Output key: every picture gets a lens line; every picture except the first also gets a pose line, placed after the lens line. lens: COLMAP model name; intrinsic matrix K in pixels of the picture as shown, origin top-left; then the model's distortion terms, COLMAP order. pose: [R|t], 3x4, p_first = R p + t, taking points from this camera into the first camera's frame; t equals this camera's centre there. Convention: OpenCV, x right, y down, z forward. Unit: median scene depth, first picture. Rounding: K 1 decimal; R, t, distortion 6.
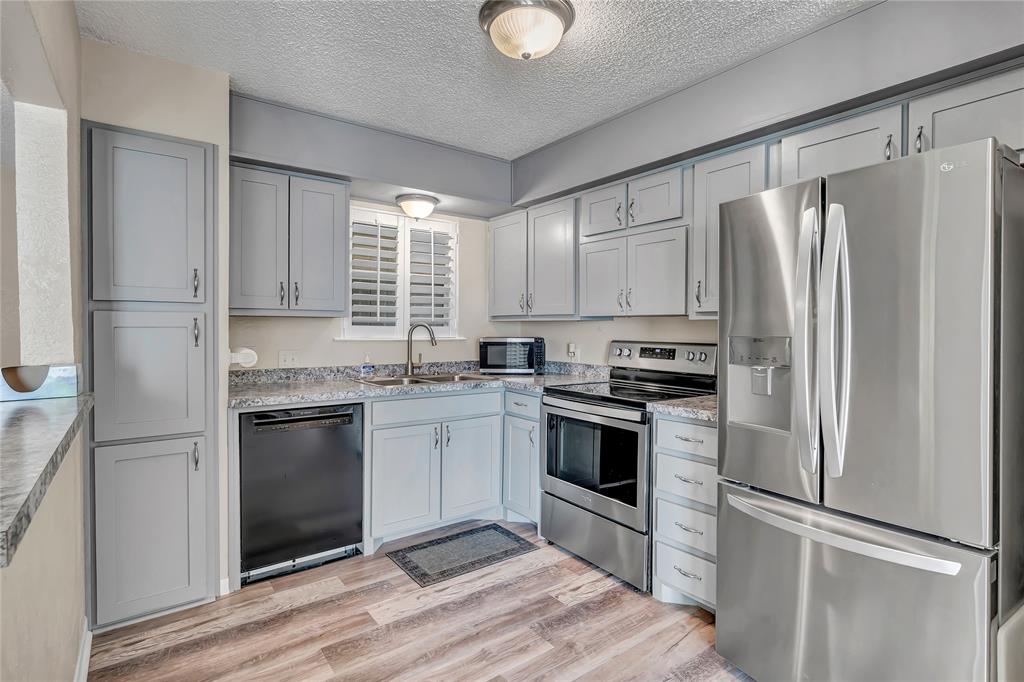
lens RADIAL K [[496.4, 0, 511.4], [0, 496.4, 323.3], [0, 0, 1]] dist [-0.000747, 0.000233]
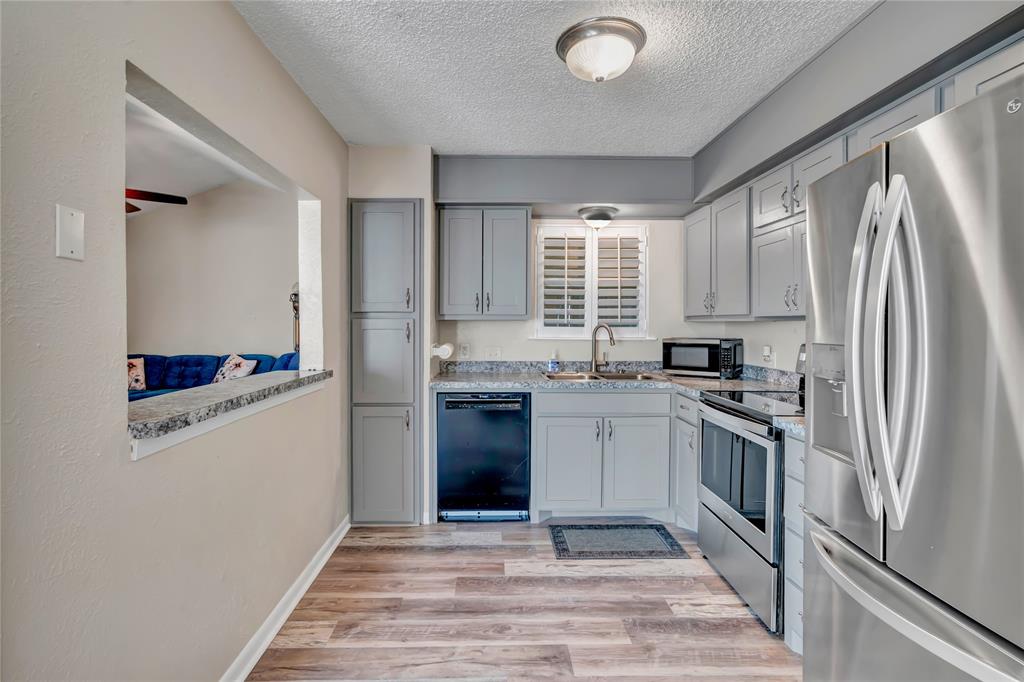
lens RADIAL K [[488.8, 0, 510.5], [0, 488.8, 312.4], [0, 0, 1]] dist [-0.002770, 0.000159]
pose [[0.816959, -0.016919, -0.576448, 0.329649], [0.007305, 0.999793, -0.018991, -0.009014], [0.576650, 0.011304, 0.816913, 0.018032]]
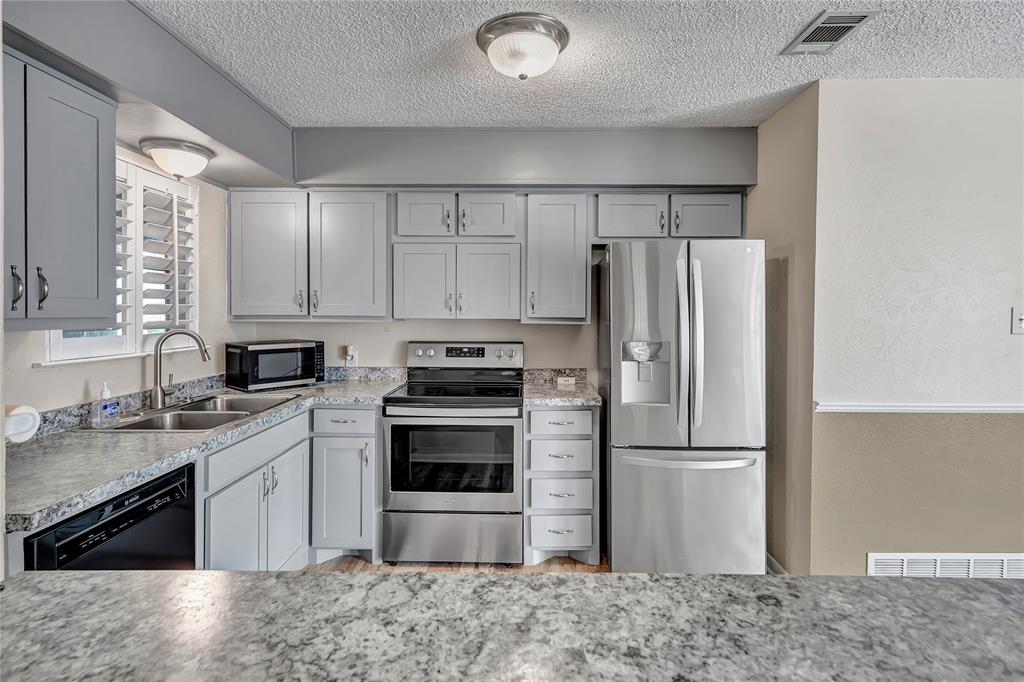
lens RADIAL K [[488.8, 0, 510.5], [0, 488.8, 312.4], [0, 0, 1]] dist [-0.002770, 0.000159]
pose [[0.607838, -0.002164, 0.794058, -0.537626], [-0.008142, 0.999927, 0.008958, -0.040887], [-0.794019, -0.011910, 0.607776, 0.283609]]
